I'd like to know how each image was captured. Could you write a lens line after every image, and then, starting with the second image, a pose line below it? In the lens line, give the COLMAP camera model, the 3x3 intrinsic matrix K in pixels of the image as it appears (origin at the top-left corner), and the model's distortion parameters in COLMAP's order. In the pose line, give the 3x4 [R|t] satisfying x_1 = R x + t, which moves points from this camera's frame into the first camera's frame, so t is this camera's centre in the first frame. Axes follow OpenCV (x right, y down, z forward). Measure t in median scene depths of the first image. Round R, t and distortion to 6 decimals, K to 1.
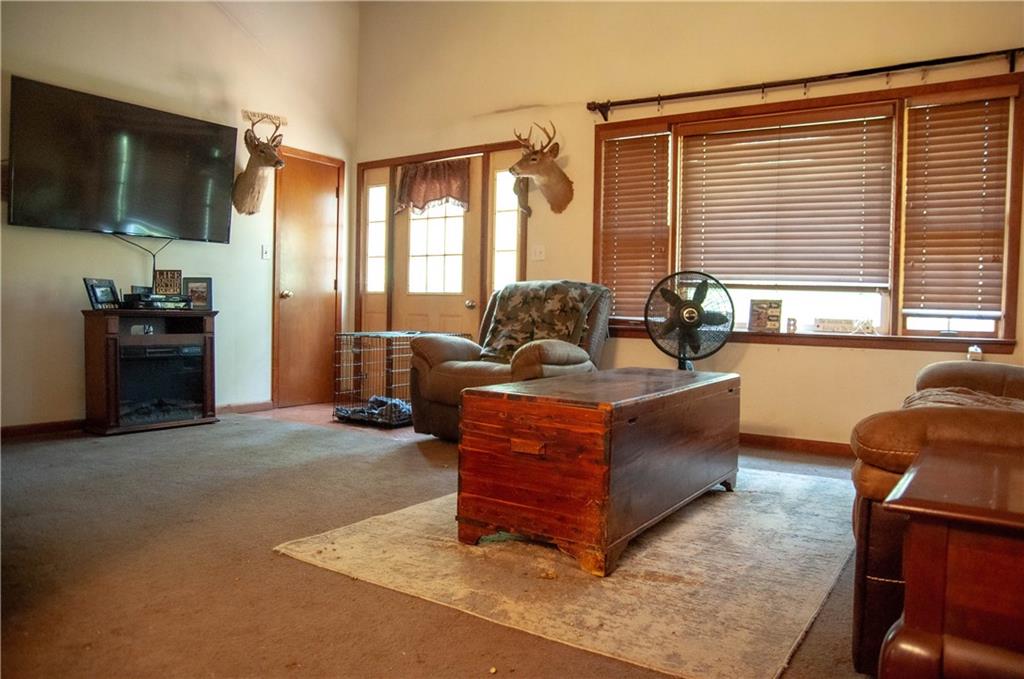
lens RADIAL K [[748.7, 0, 514.4], [0, 748.7, 335.9], [0, 0, 1]] dist [-0.055639, 0.028922]
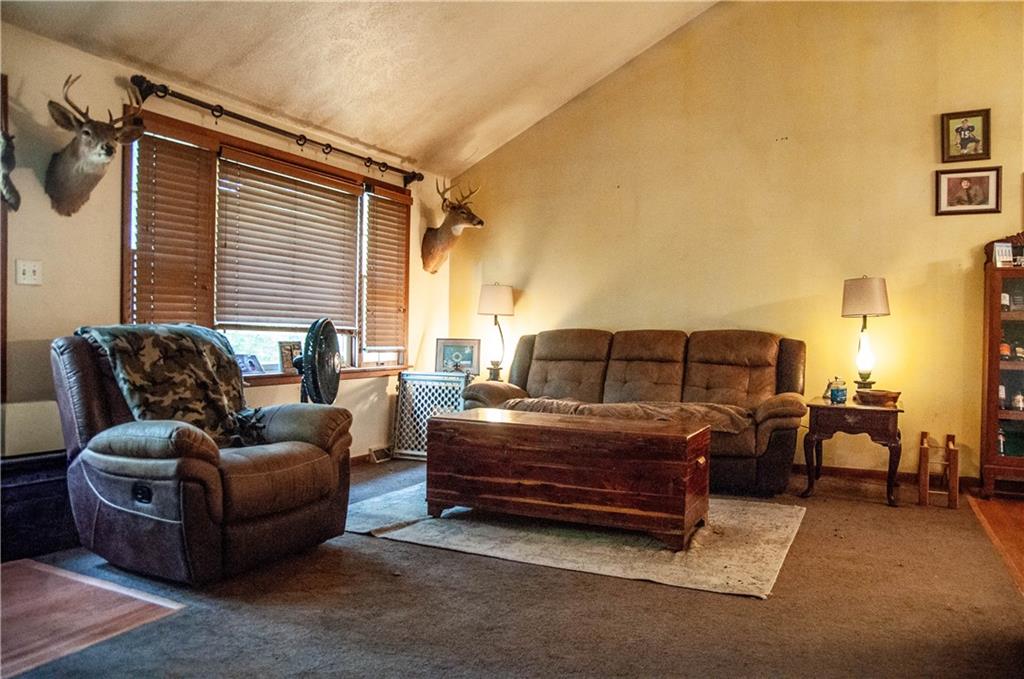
lens RADIAL K [[748.7, 0, 513.6], [0, 748.7, 339.3], [0, 0, 1]] dist [-0.055639, 0.028922]
pose [[-0.125324, -0.026921, 0.991751, -0.749044], [0.034883, 0.998894, 0.031523, -0.075580], [-0.991502, 0.038546, -0.124246, 0.836517]]
